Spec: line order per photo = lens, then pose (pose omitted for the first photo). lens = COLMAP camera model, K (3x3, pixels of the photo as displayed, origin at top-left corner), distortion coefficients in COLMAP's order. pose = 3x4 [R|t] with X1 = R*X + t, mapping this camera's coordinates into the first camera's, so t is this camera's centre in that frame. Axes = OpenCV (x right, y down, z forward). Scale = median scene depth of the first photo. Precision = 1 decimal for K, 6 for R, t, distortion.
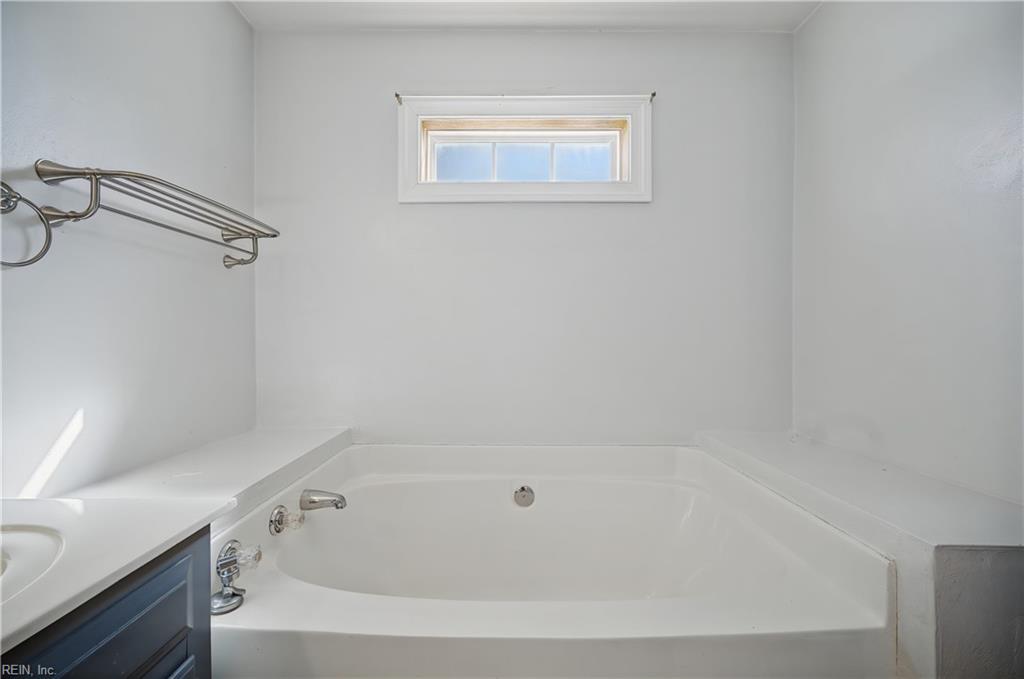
lens RADIAL K [[406.5, 0, 510.9], [0, 406.5, 338.8], [0, 0, 1]] dist [0.003286, -0.000102]
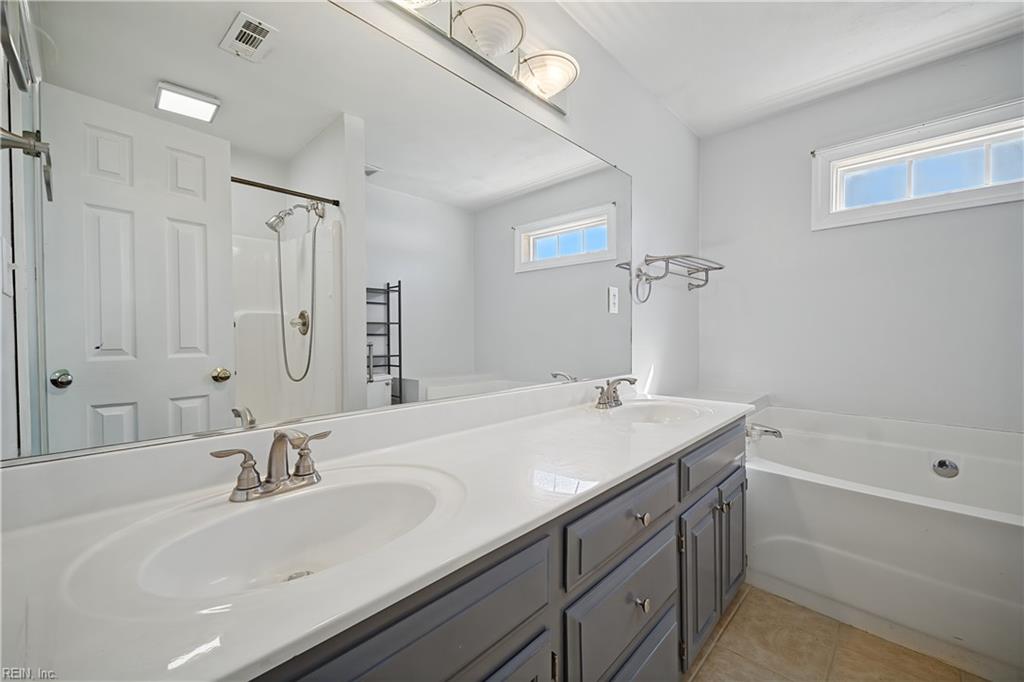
lens RADIAL K [[406.5, 0, 512.7], [0, 406.5, 339.1], [0, 0, 1]] dist [0.003286, -0.000102]
pose [[0.719068, 0.007730, -0.694897, -0.051436], [0.004286, 0.999870, 0.015558, -0.001415], [0.694927, -0.014166, 0.718941, -0.723404]]
